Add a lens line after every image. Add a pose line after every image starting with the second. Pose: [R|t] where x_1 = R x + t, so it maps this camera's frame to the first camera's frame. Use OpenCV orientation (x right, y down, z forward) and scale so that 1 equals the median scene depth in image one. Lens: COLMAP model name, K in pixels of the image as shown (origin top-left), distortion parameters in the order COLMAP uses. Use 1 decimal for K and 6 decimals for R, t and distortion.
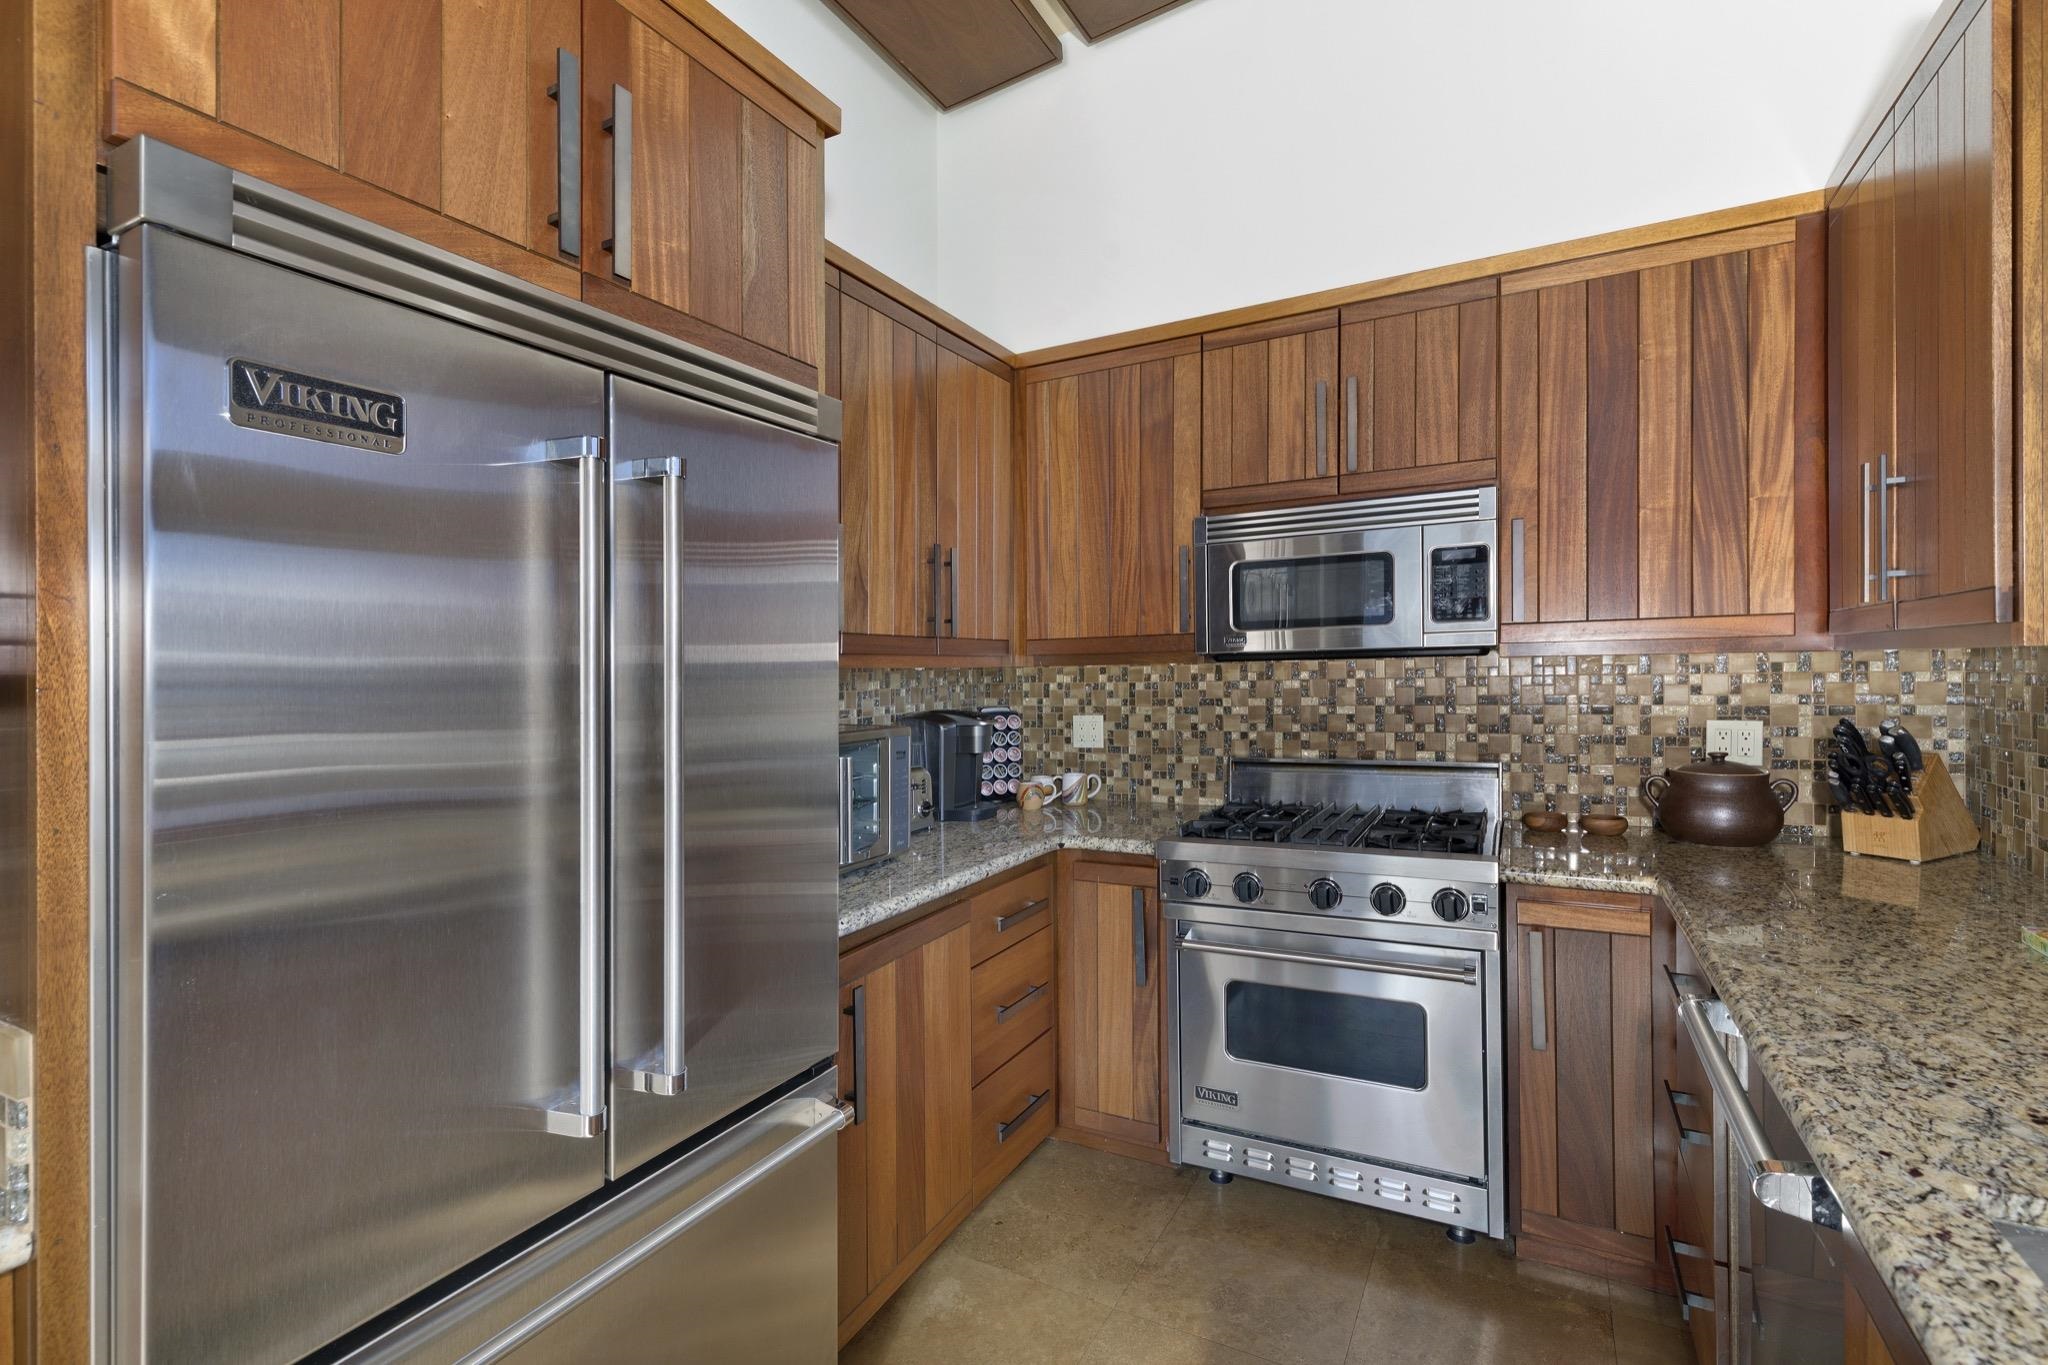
lens RADIAL K [[926.5, 0, 1030.9], [0, 926.5, 661.5], [0, 0, 1]] dist [0.000411, 0.000117]
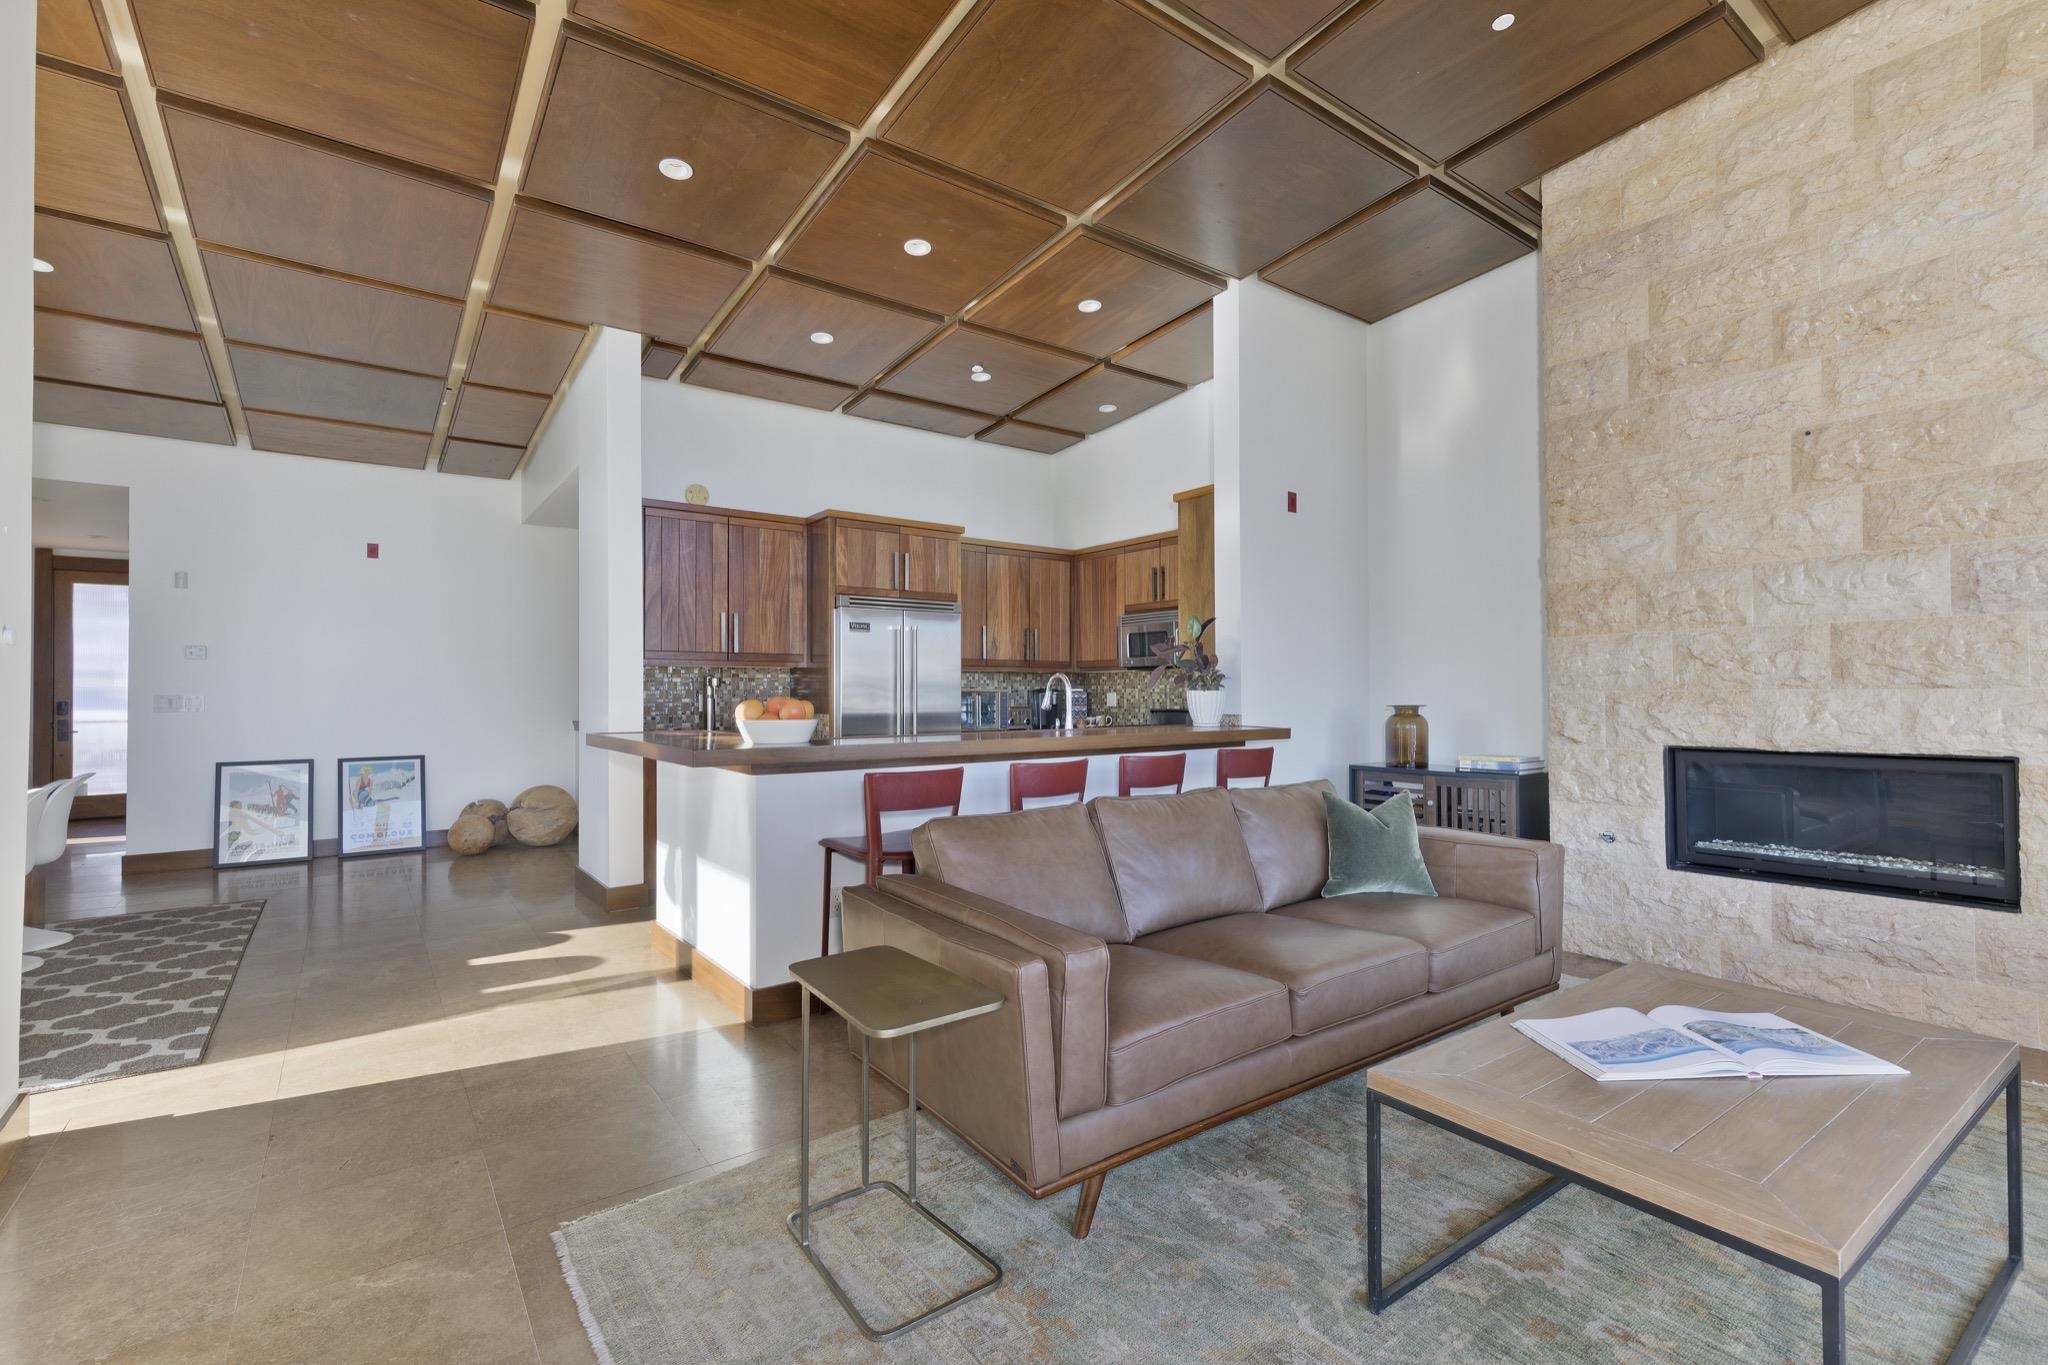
lens RADIAL K [[924.3, 0, 1024.0], [0, 924.3, 682.5], [0, 0, 1]] dist [0.000627, 0.000123]
pose [[0.900139, 0.012206, -0.435432, 1.023258], [-0.012609, 0.999919, 0.001963, 0.032886], [0.435420, 0.003723, 0.900220, -1.430721]]
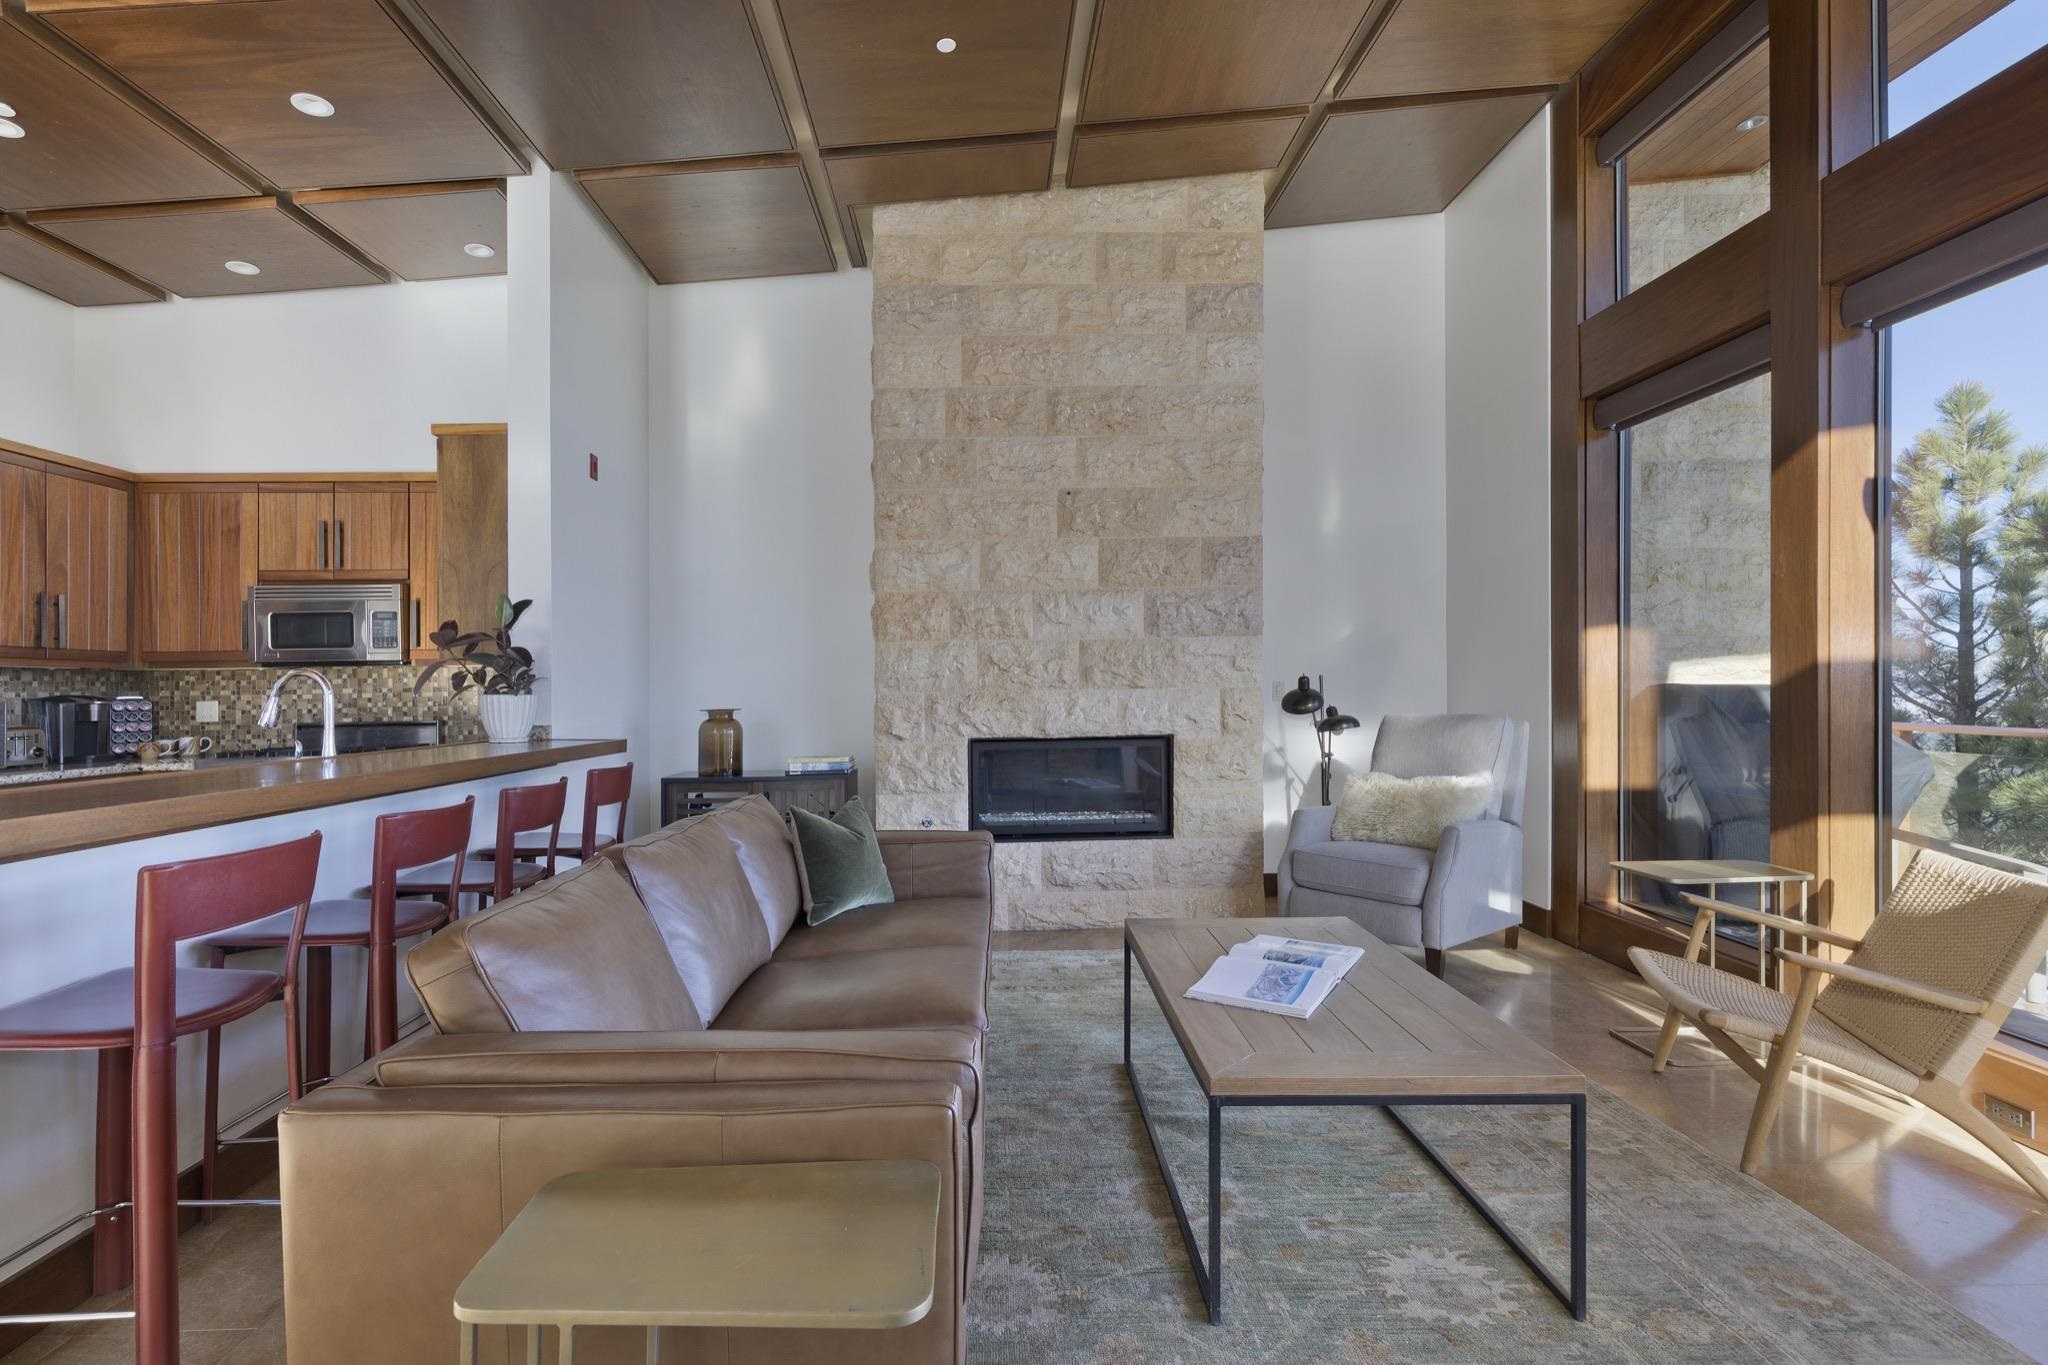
lens RADIAL K [[939.1, 0, 1015.0], [0, 939.1, 691.5], [0, 0, 1]] dist [0.009654, -0.000350]
pose [[0.869174, 0.009167, 0.494421, 0.524567], [-0.007811, 0.999958, -0.004808, 0.043198], [-0.494444, 0.000317, 0.869209, -1.233997]]
